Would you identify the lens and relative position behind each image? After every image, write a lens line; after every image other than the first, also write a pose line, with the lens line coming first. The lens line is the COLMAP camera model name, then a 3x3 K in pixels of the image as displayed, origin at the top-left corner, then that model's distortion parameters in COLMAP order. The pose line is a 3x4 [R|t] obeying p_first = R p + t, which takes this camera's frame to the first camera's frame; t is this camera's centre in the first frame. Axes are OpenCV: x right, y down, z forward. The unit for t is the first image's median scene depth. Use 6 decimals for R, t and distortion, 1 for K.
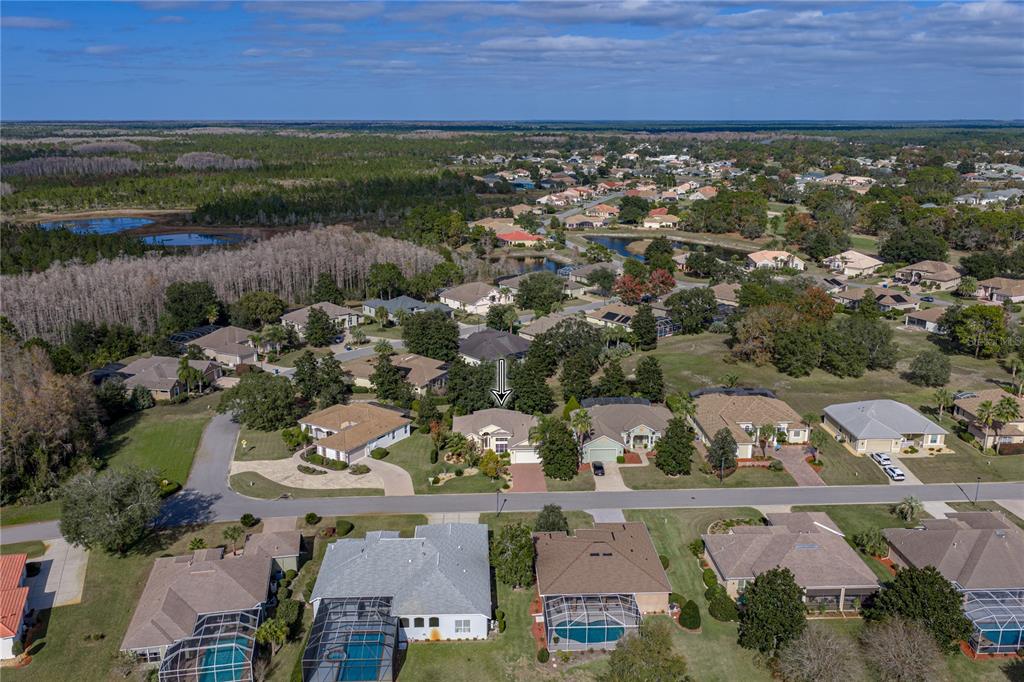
lens RADIAL K [[854.6, 0, 514.0], [0, 854.6, 343.6], [0, 0, 1]] dist [-0.004933, 0.003750]
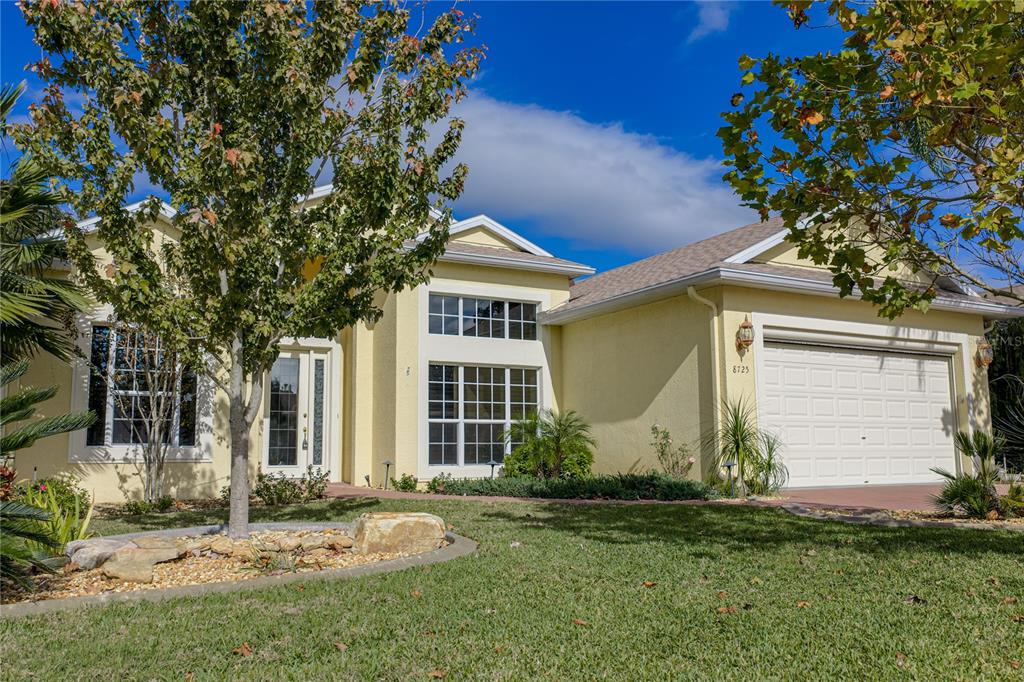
lens RADIAL K [[854.6, 0, 511.1], [0, 854.6, 339.6], [0, 0, 1]] dist [-0.004933, 0.003750]
pose [[0.884115, 0.050047, 0.464581, -0.057512], [0.132162, 0.926867, -0.351355, 0.151561], [-0.448189, 0.372038, 0.812843, 0.936515]]
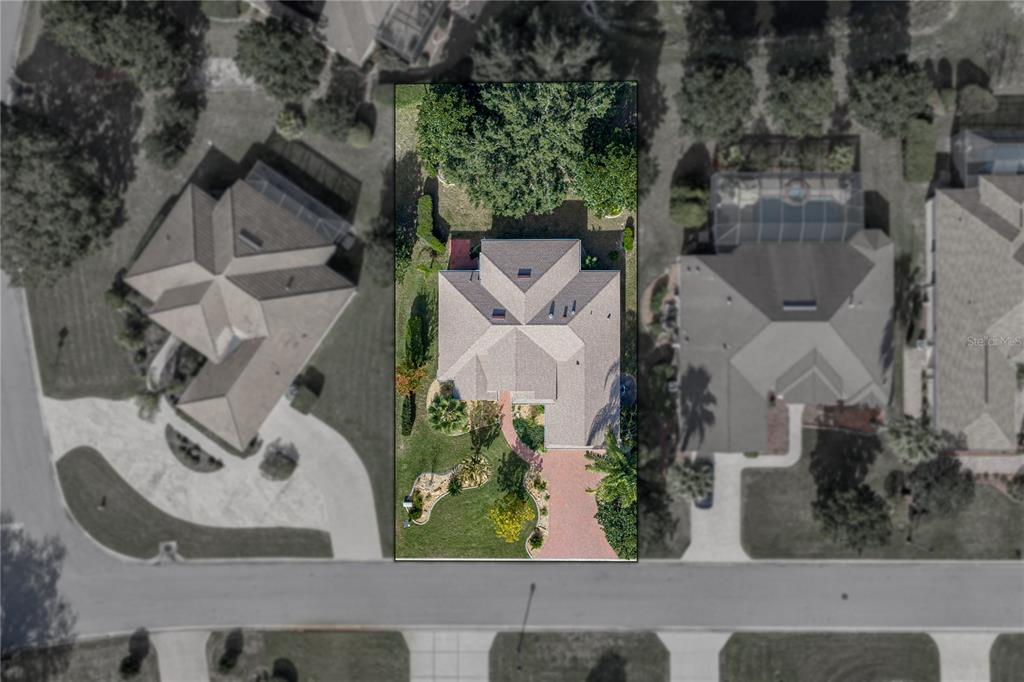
lens RADIAL K [[854.6, 0, 512.2], [0, 854.6, 341.0], [0, 0, 1]] dist [-0.004933, 0.003750]
pose [[0.998831, 0.047520, -0.008850, -0.025205], [-0.003876, 0.261251, 0.965263, -0.405559], [0.048181, -0.964100, 0.261130, 0.912638]]
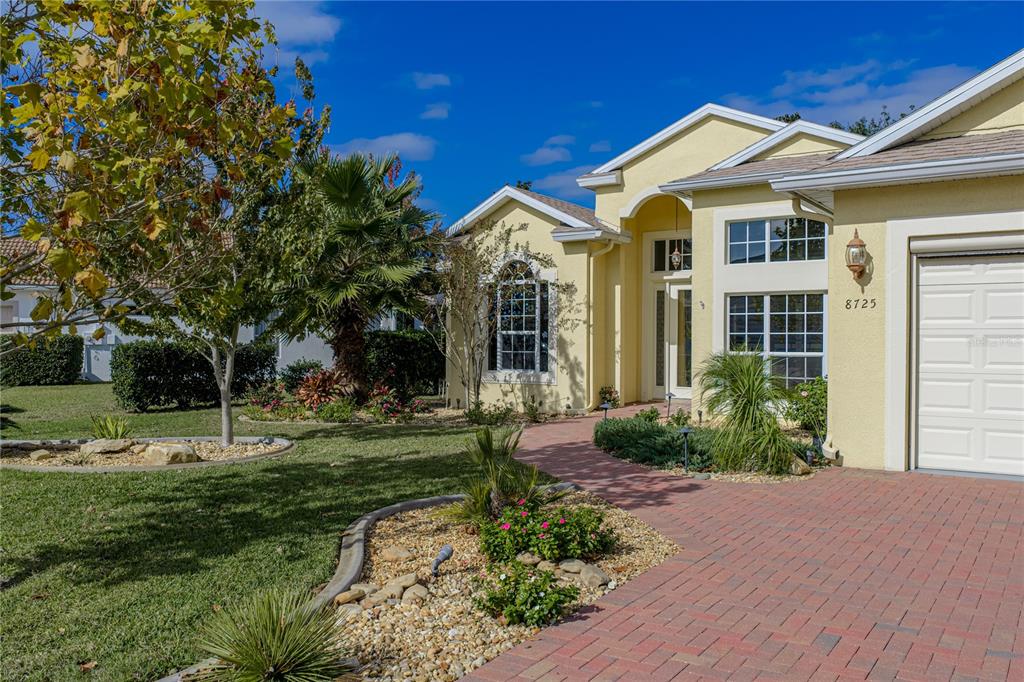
lens RADIAL K [[854.6, 0, 509.2], [0, 854.6, 343.3], [0, 0, 1]] dist [-0.004933, 0.003750]
pose [[0.803829, 0.001128, -0.594860, 0.013919], [-0.153070, 0.966717, -0.205008, 0.147203], [0.574830, 0.255847, 0.777247, 0.934372]]
